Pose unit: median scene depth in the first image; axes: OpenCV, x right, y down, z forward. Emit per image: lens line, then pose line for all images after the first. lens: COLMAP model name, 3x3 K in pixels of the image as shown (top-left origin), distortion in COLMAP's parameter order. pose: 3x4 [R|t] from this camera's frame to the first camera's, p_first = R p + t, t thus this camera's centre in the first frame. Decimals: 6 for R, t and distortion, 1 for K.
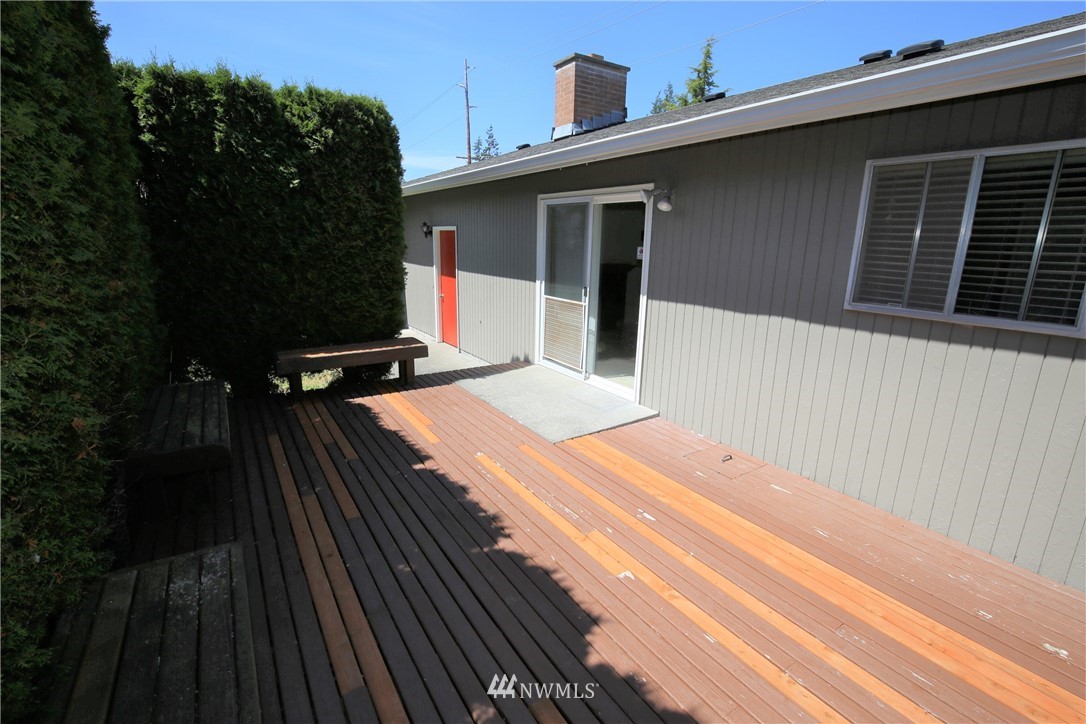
lens RADIAL K [[500.4, 0, 542.6], [0, 500.4, 363.7], [0, 0, 1]] dist [-0.023085, -0.000473]
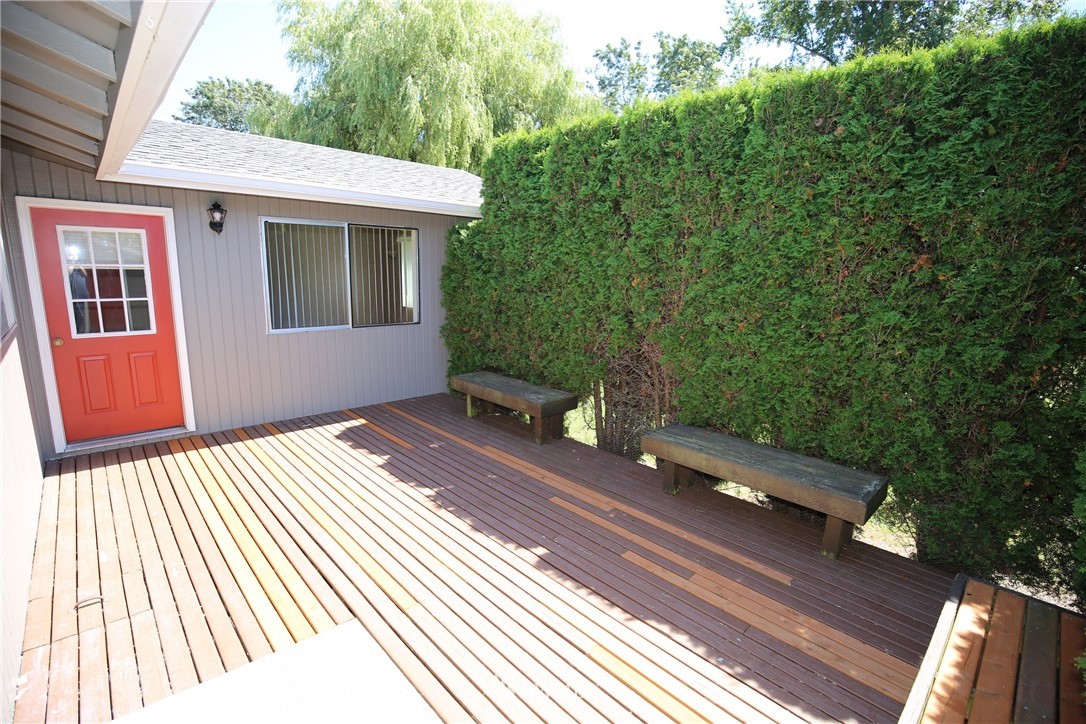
lens RADIAL K [[500.4, 0, 544.1], [0, 500.4, 363.7], [0, 0, 1]] dist [-0.023085, -0.000473]
pose [[-0.981886, -0.011403, -0.189127, -0.099901], [-0.089702, 0.907209, 0.411006, -0.463516], [0.166892, 0.420526, -0.891799, 1.762069]]
